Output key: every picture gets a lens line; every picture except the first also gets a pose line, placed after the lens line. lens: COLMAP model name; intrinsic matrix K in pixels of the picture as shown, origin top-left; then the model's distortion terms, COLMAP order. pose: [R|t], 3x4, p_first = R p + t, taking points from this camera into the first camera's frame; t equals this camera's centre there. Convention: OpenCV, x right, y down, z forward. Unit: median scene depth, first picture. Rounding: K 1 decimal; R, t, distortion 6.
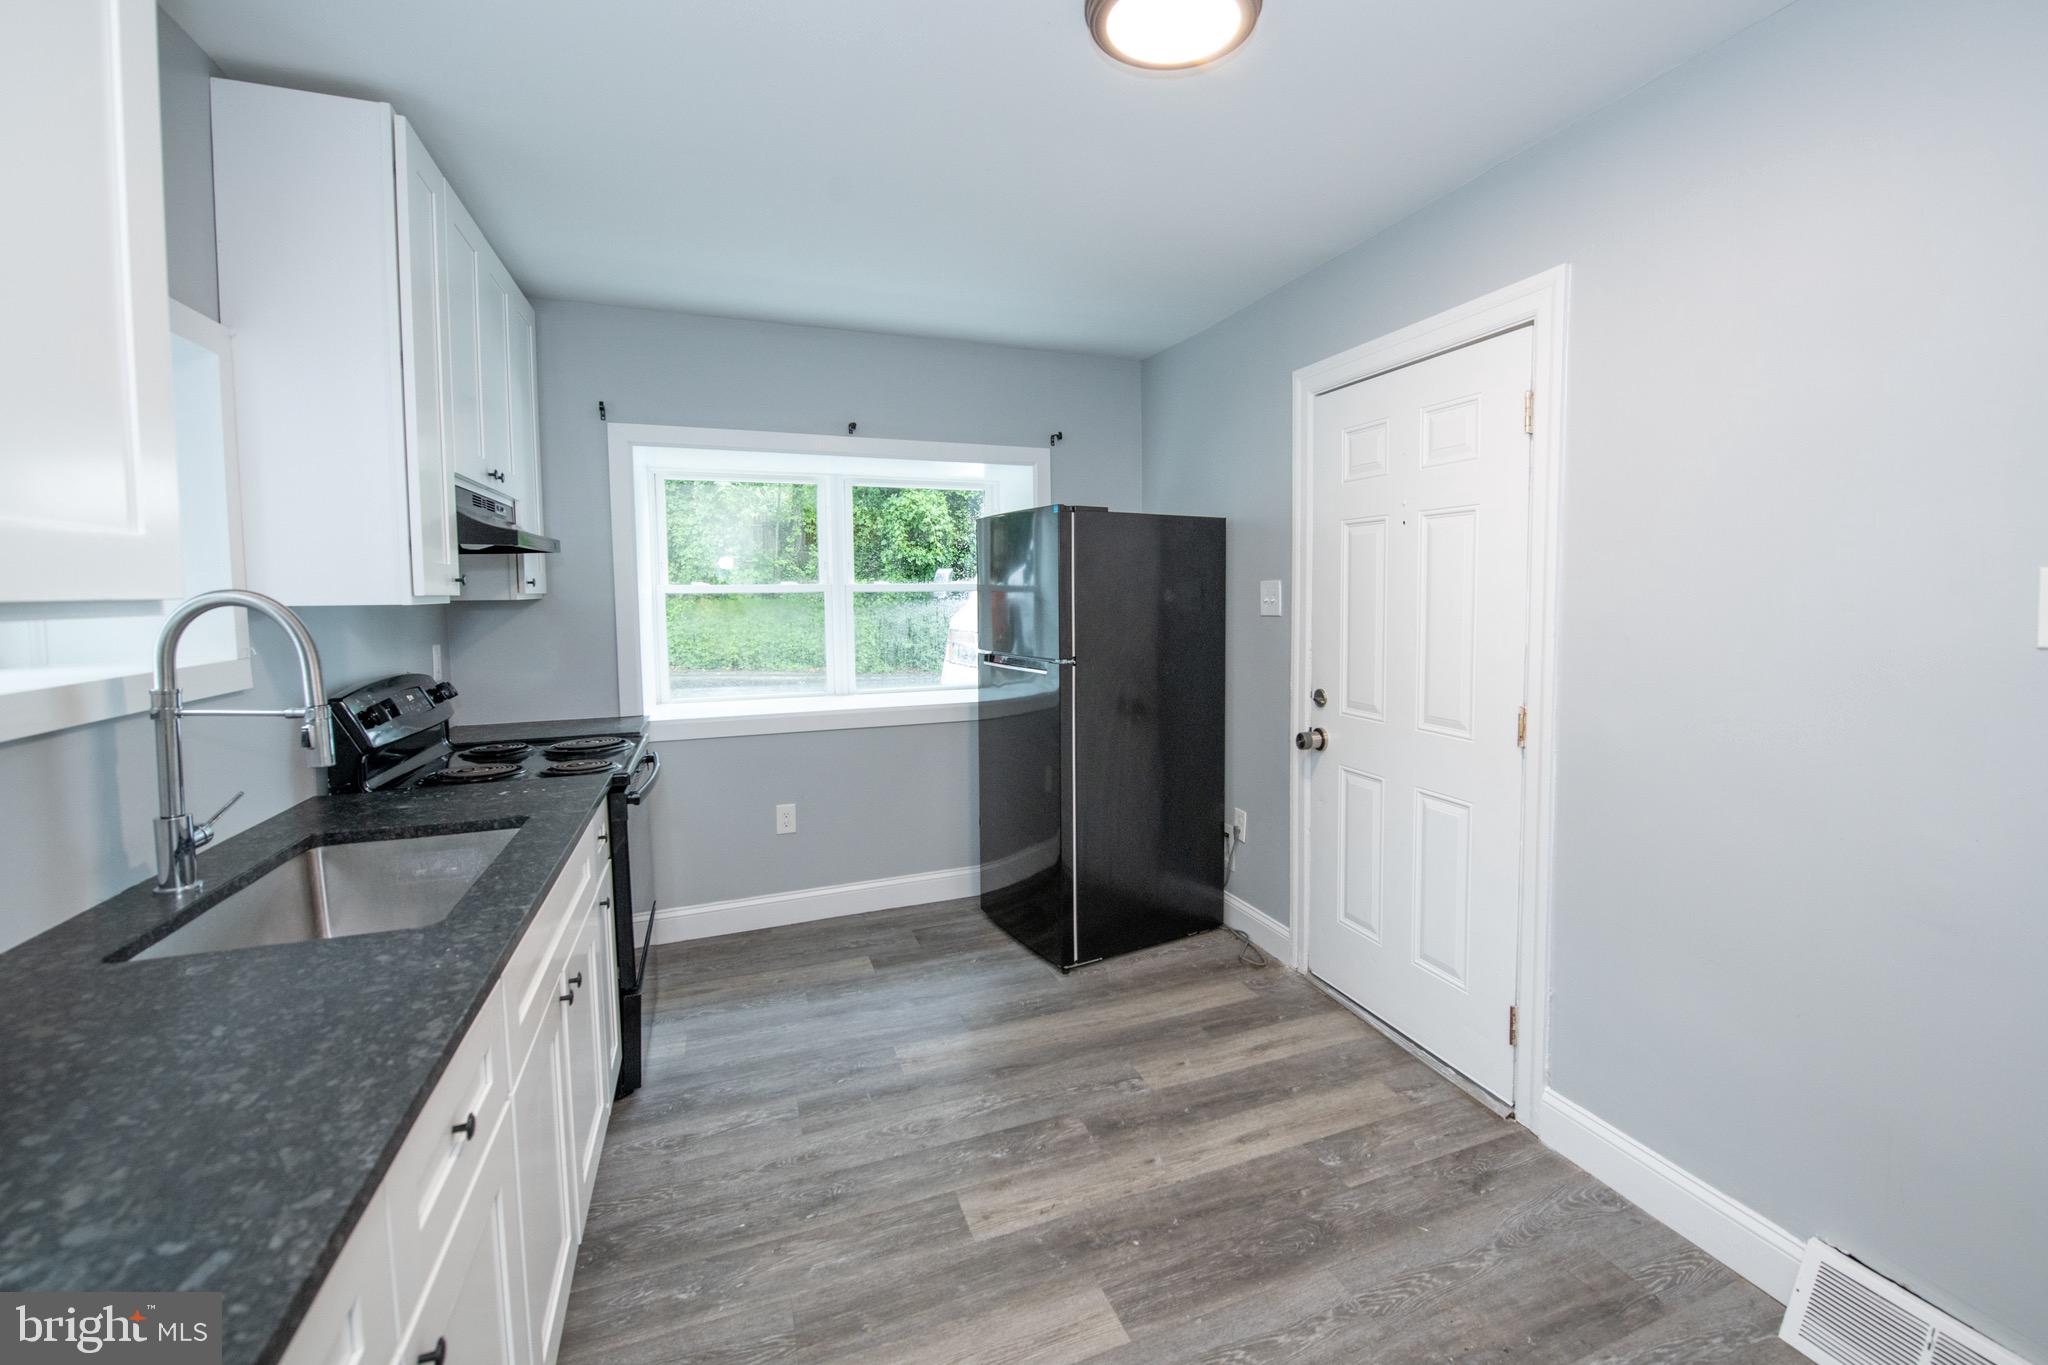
lens RADIAL K [[864.8, 0, 1094.2], [0, 864.8, 618.3], [0, 0, 1]] dist [-0.014652, -0.000415]
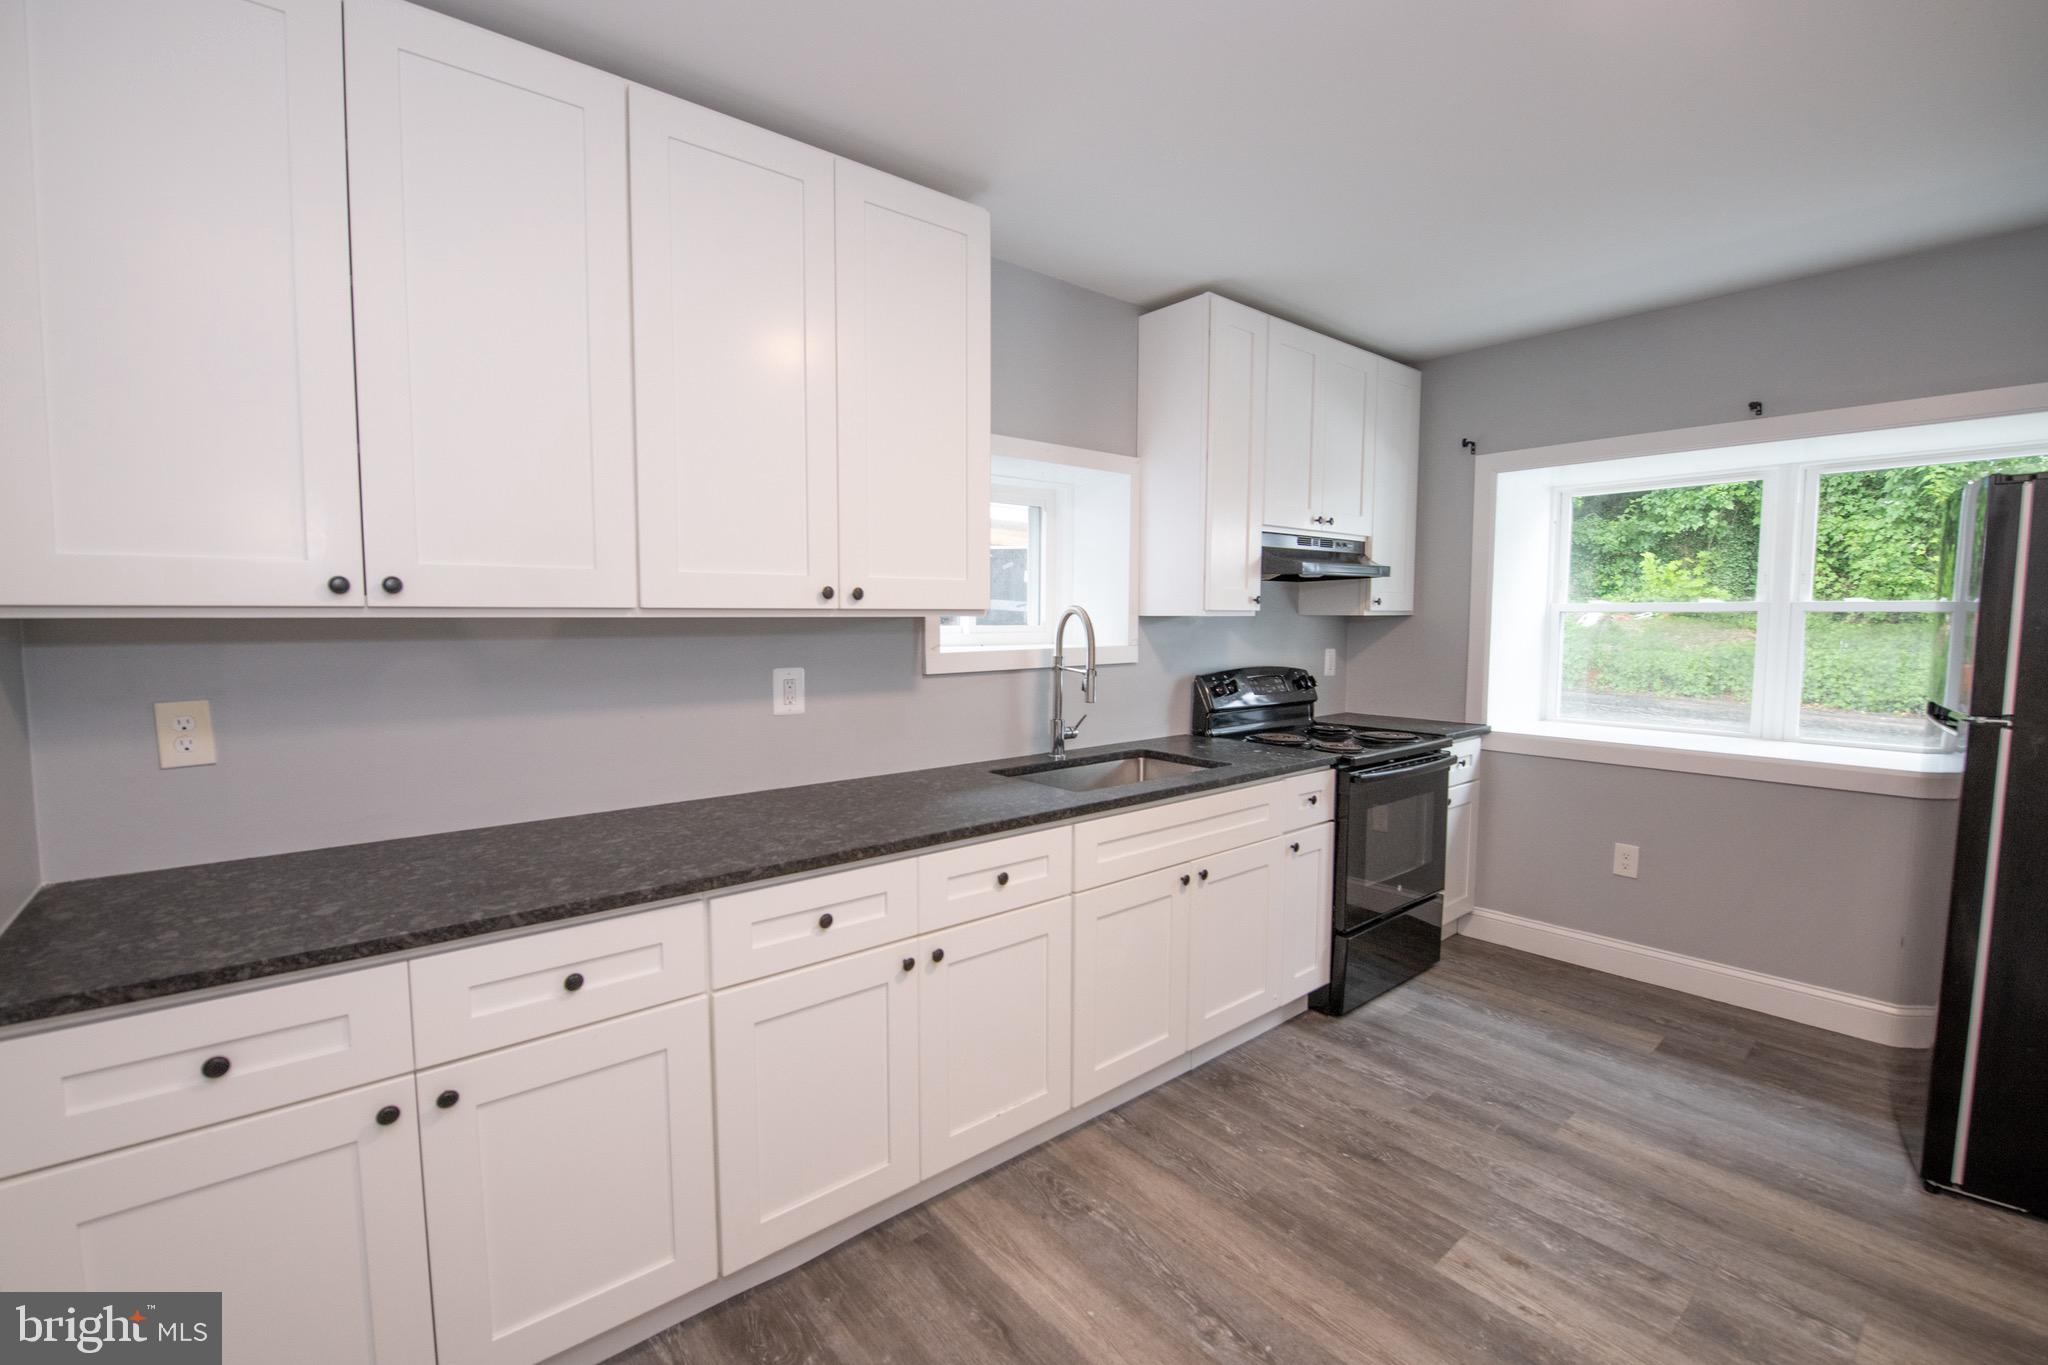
lens RADIAL K [[889.3, 0, 1037.8], [0, 889.3, 641.0], [0, 0, 1]] dist [-0.016917, -0.001035]
pose [[0.296377, 0.034821, -0.954436, 0.525977], [-0.033827, 0.999091, 0.025946, -0.002291], [0.954472, 0.024596, 0.297285, 0.198248]]
